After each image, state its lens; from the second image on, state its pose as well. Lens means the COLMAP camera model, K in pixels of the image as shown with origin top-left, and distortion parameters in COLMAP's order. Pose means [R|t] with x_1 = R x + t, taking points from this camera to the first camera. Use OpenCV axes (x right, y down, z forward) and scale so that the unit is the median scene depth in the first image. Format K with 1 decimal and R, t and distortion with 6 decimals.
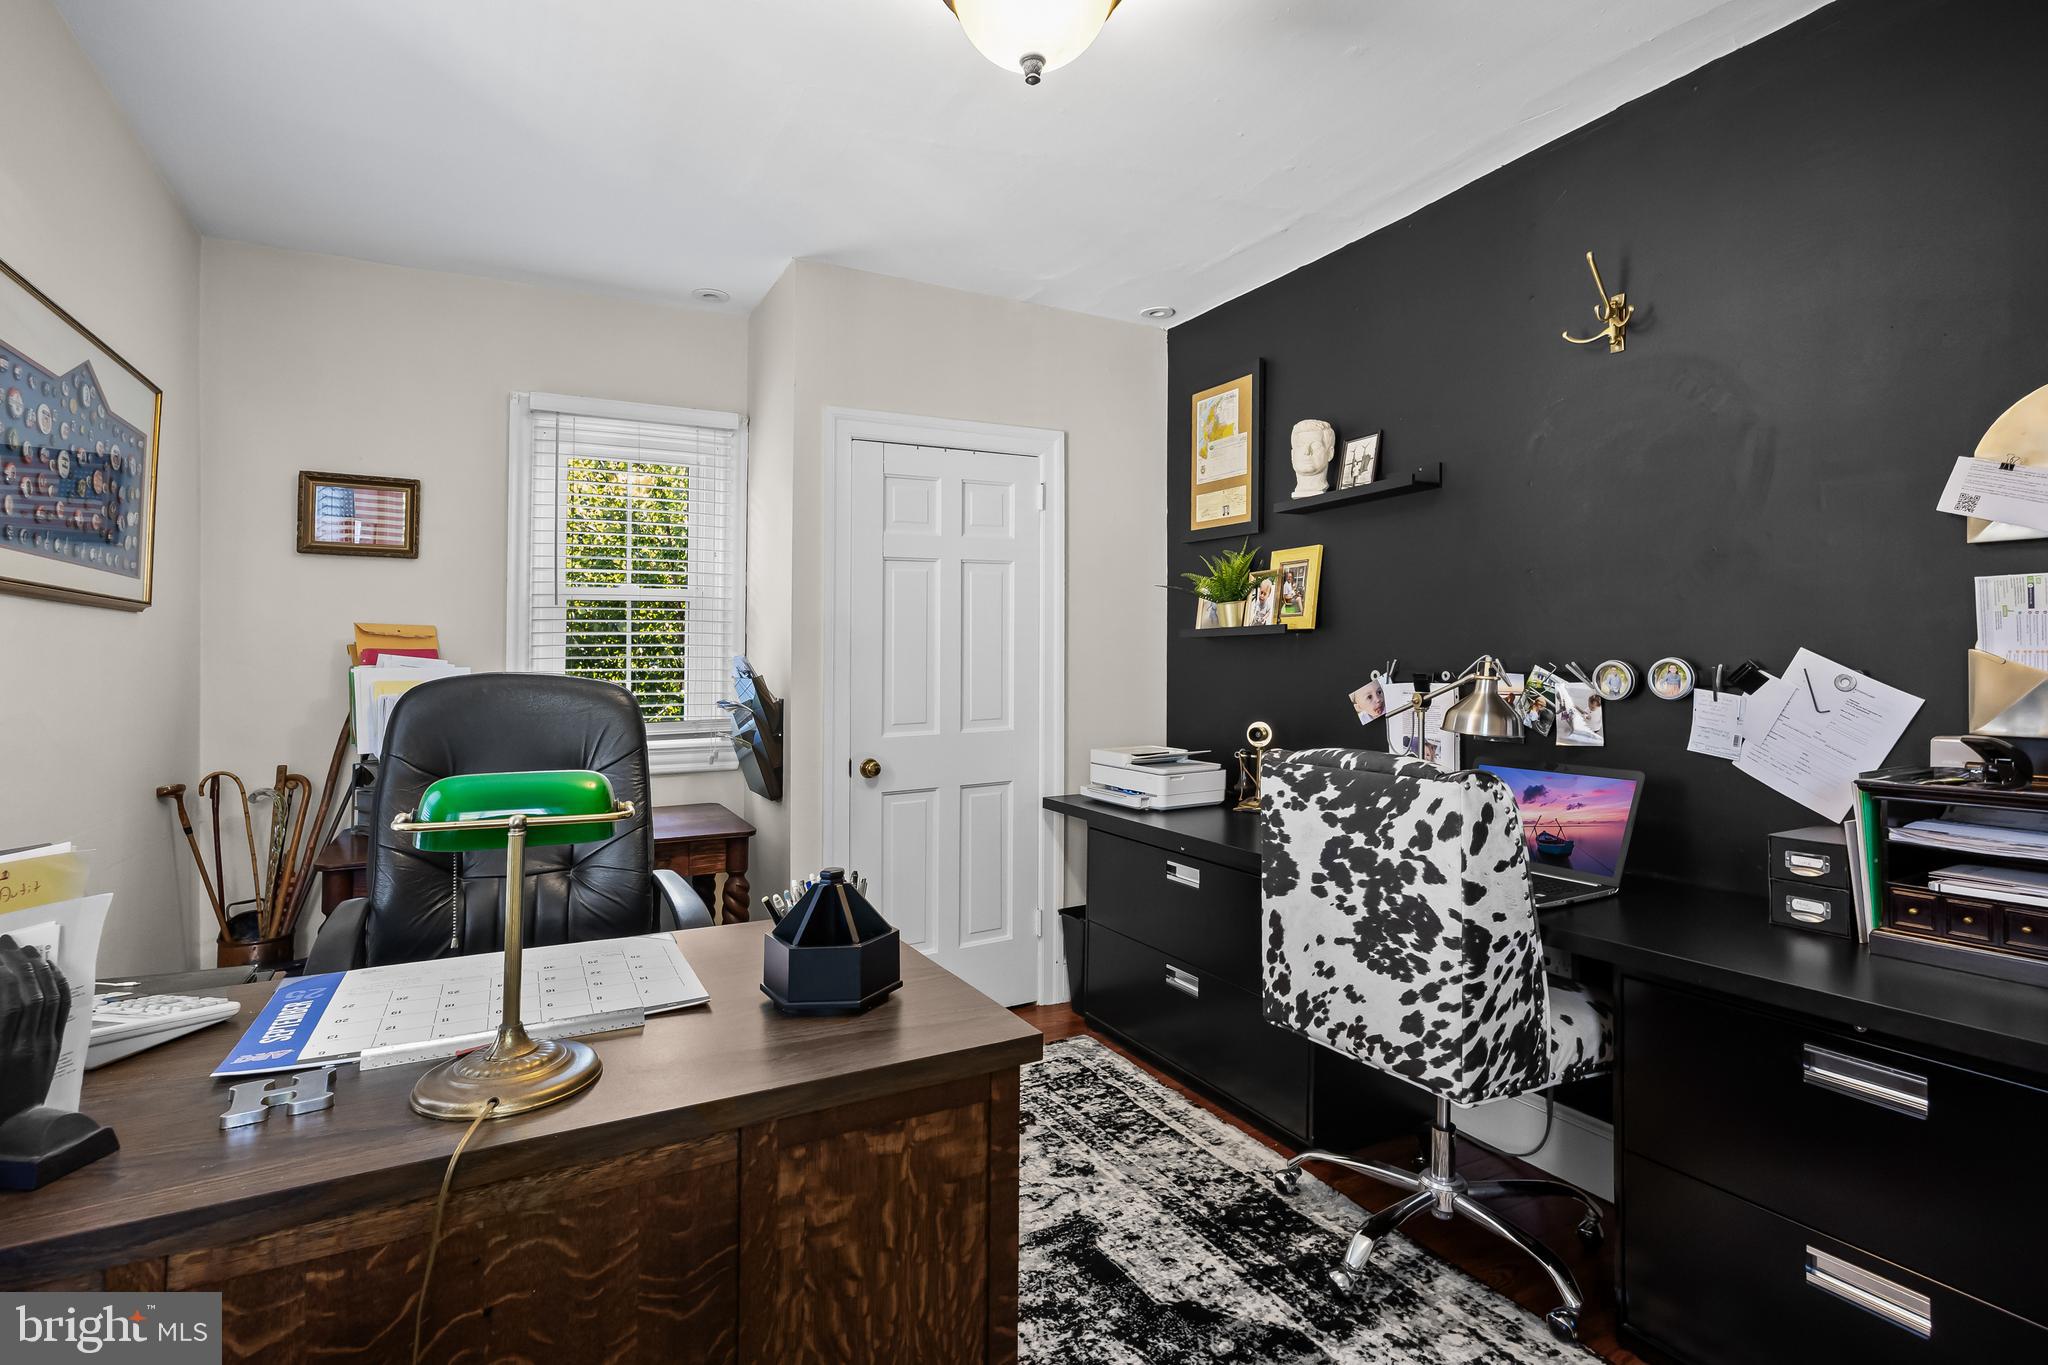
lens RADIAL K [[988.2, 0, 1025.6], [0, 988.2, 647.7], [0, 0, 1]] dist [-0.001603, -0.000367]
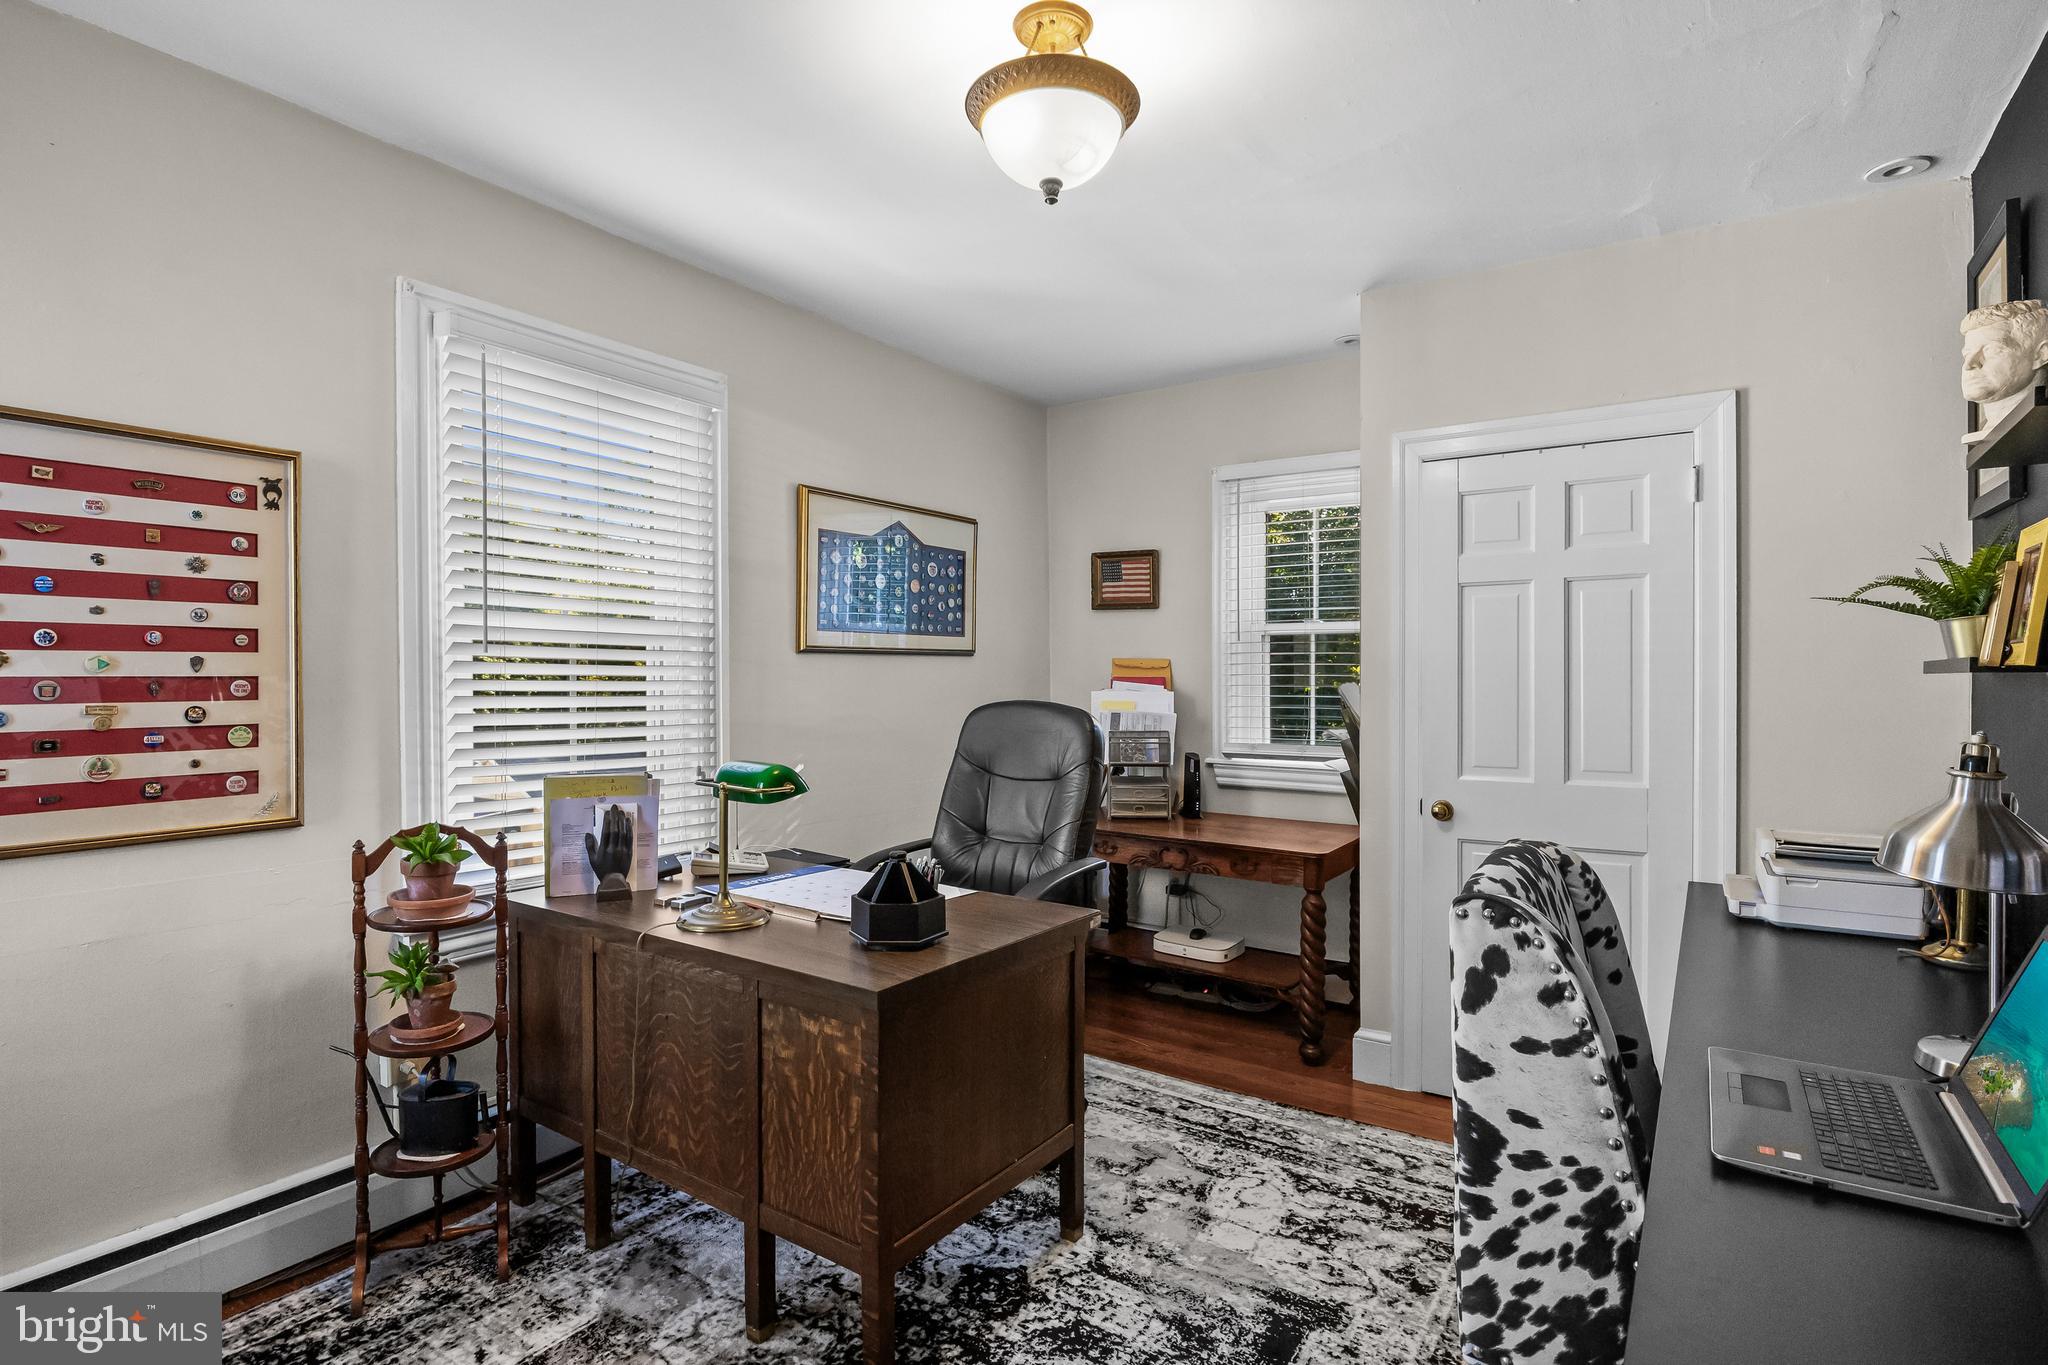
lens RADIAL K [[1006.8, 0, 1024.0], [0, 1006.8, 682.5], [0, 0, 1]] dist [-0.003605, -0.000760]
pose [[0.467678, 0.019120, -0.883692, 0.911235], [0.003652, 0.999716, 0.023563, -0.043210], [0.883892, -0.014247, 0.467475, 0.375406]]
